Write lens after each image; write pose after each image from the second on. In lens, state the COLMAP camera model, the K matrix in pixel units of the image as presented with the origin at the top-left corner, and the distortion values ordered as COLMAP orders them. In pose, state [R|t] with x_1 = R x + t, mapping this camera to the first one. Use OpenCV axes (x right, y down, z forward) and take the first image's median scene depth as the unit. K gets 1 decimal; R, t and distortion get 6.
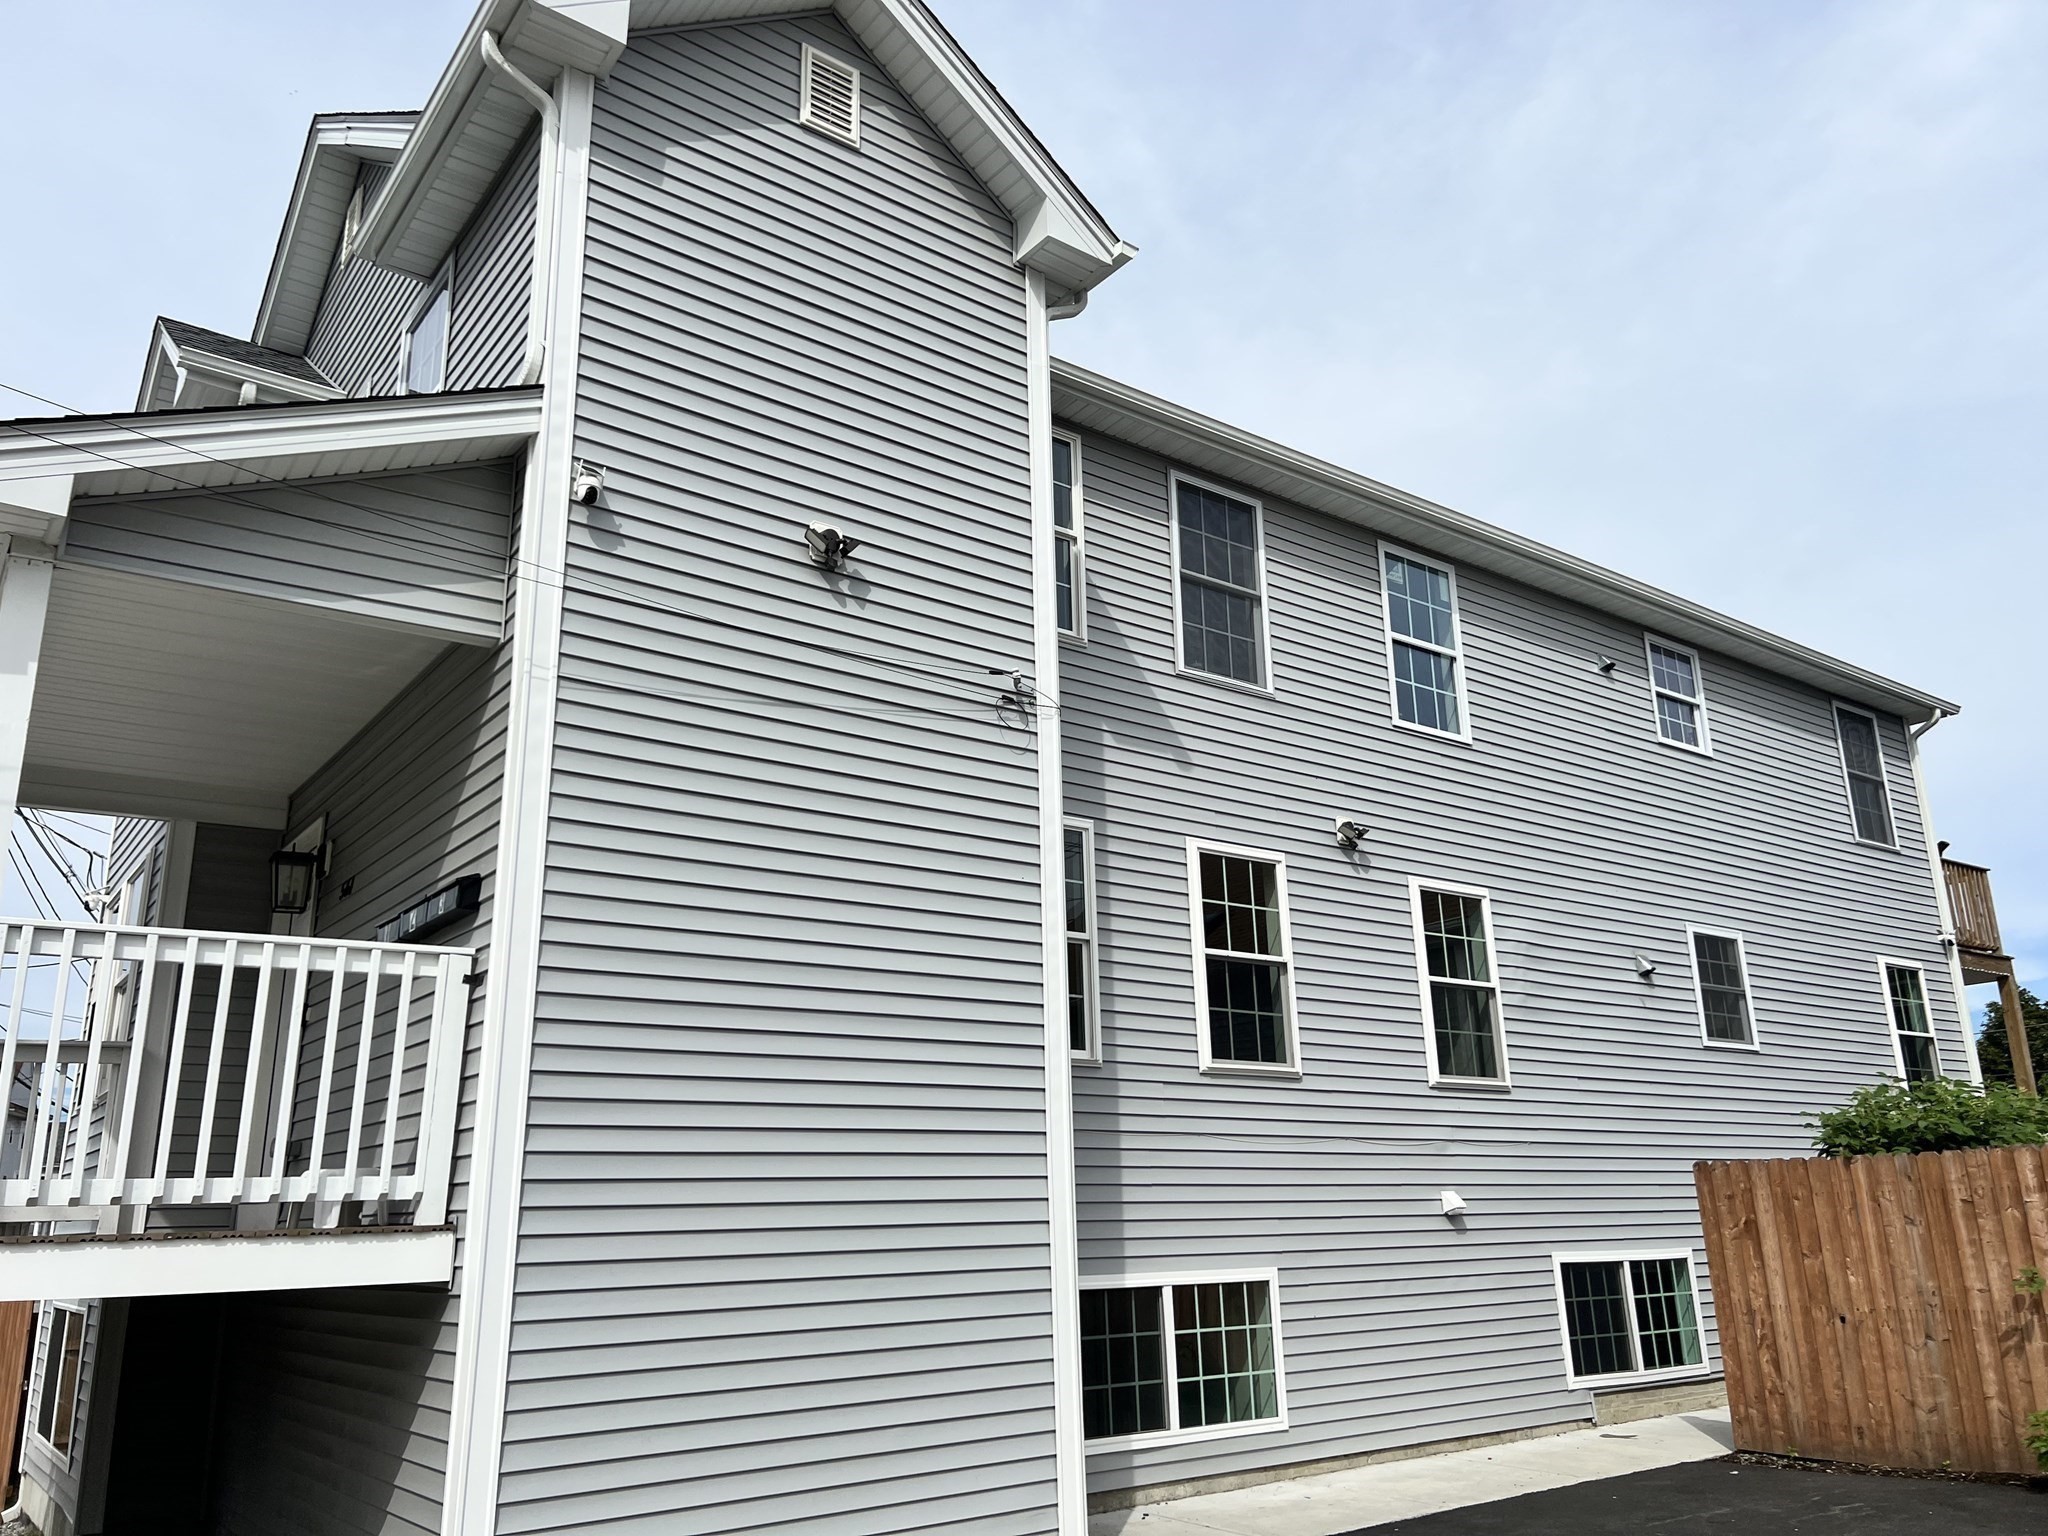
lens RADIAL K [[1541.2, 0, 1020.2], [0, 1541.2, 769.1], [0, 0, 1]] dist [0.073201, -0.087711]
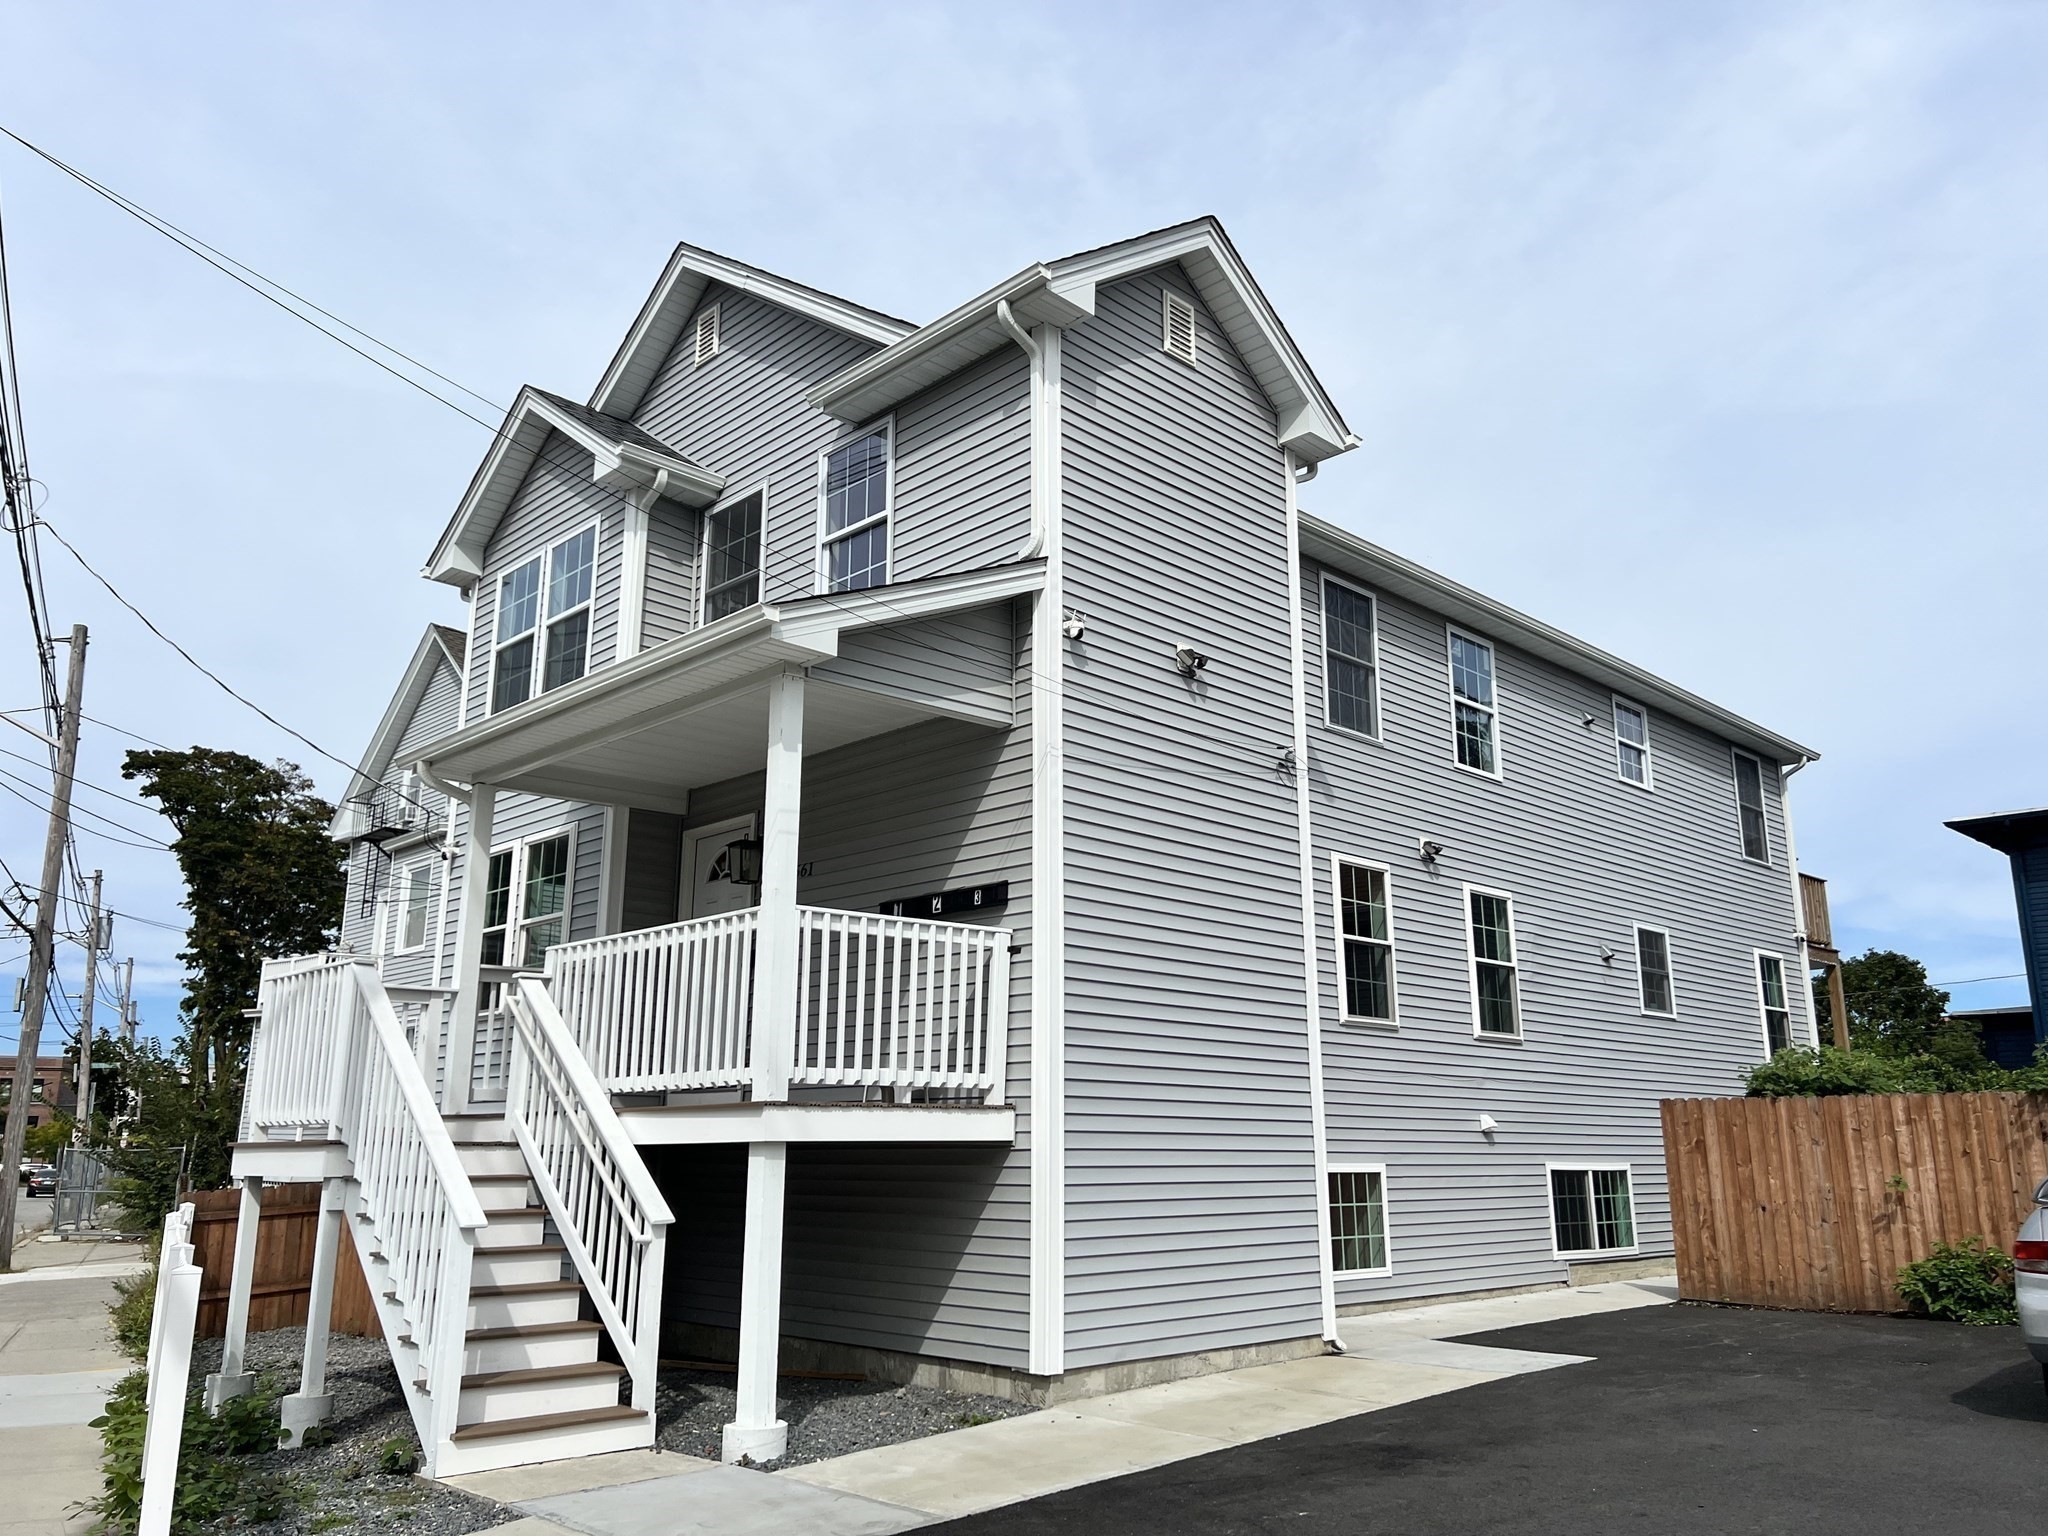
lens RADIAL K [[1541.2, 0, 1021.5], [0, 1541.2, 771.1], [0, 0, 1]] dist [0.073201, -0.087711]
pose [[0.991734, 0.055101, 0.115879, -0.334656], [-0.060012, 0.997423, 0.039323, -0.065565], [-0.113413, -0.045952, 0.992485, -0.327943]]
